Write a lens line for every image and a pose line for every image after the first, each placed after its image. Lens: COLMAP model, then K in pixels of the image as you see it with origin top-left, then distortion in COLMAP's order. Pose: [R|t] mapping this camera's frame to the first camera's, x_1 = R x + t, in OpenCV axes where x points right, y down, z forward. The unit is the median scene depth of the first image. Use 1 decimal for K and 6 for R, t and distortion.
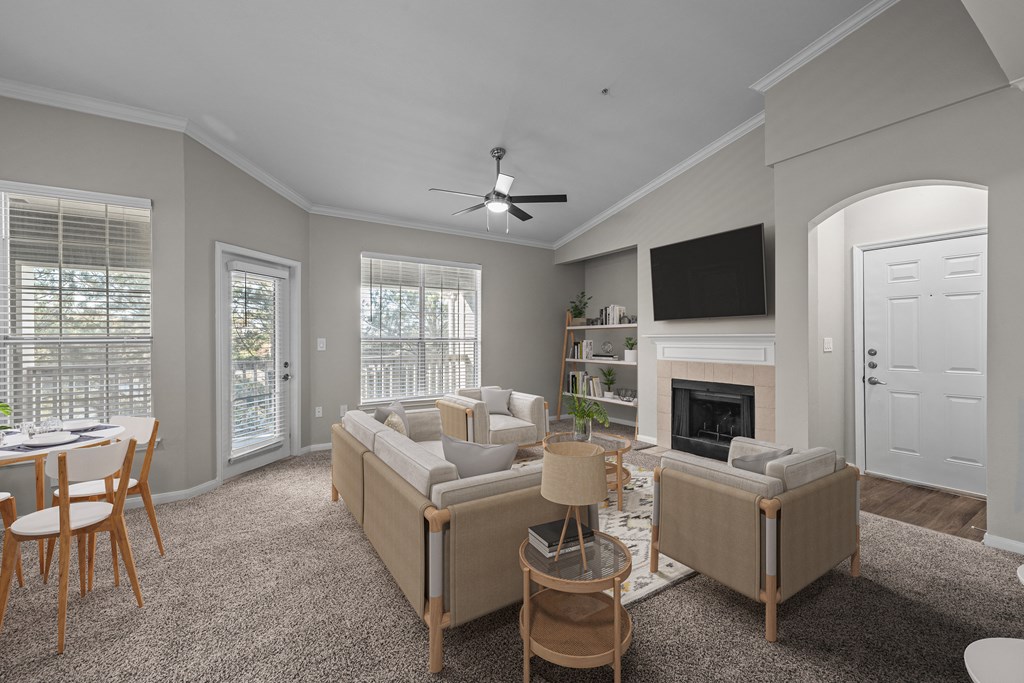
lens RADIAL K [[430.0, 0, 515.8], [0, 430.0, 342.4], [0, 0, 1]] dist [-0.003748, -0.000165]
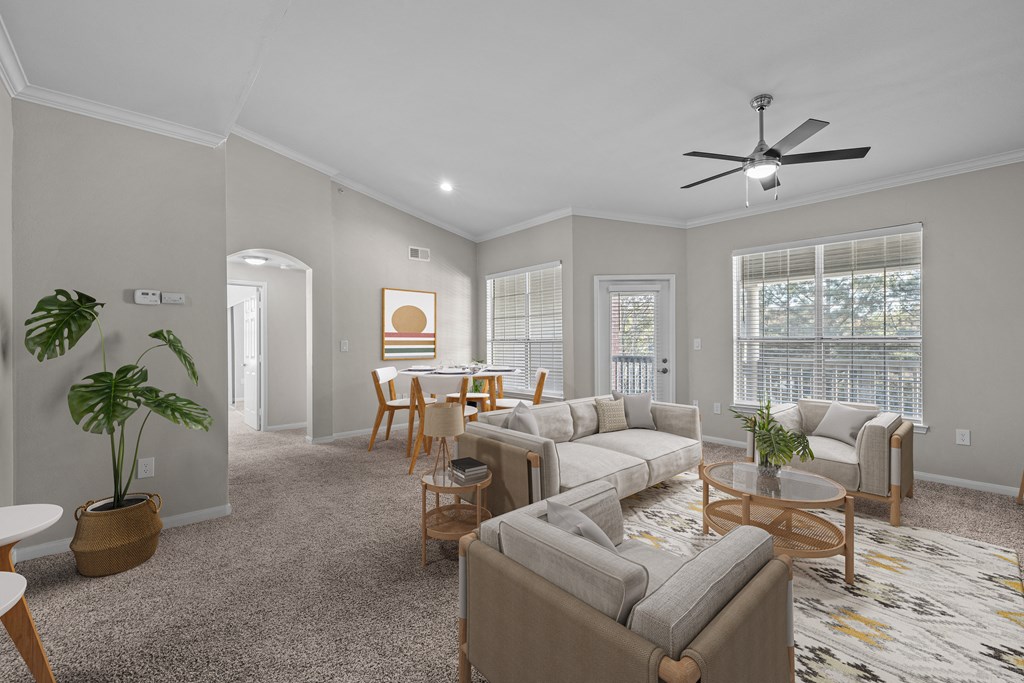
lens RADIAL K [[430.0, 0, 515.4], [0, 430.0, 346.1], [0, 0, 1]] dist [-0.003748, -0.000165]
pose [[0.183805, -0.000699, -0.982963, 0.580409], [0.006657, 0.999978, 0.000534, 0.006643], [0.982940, -0.006642, 0.183805, 0.354126]]
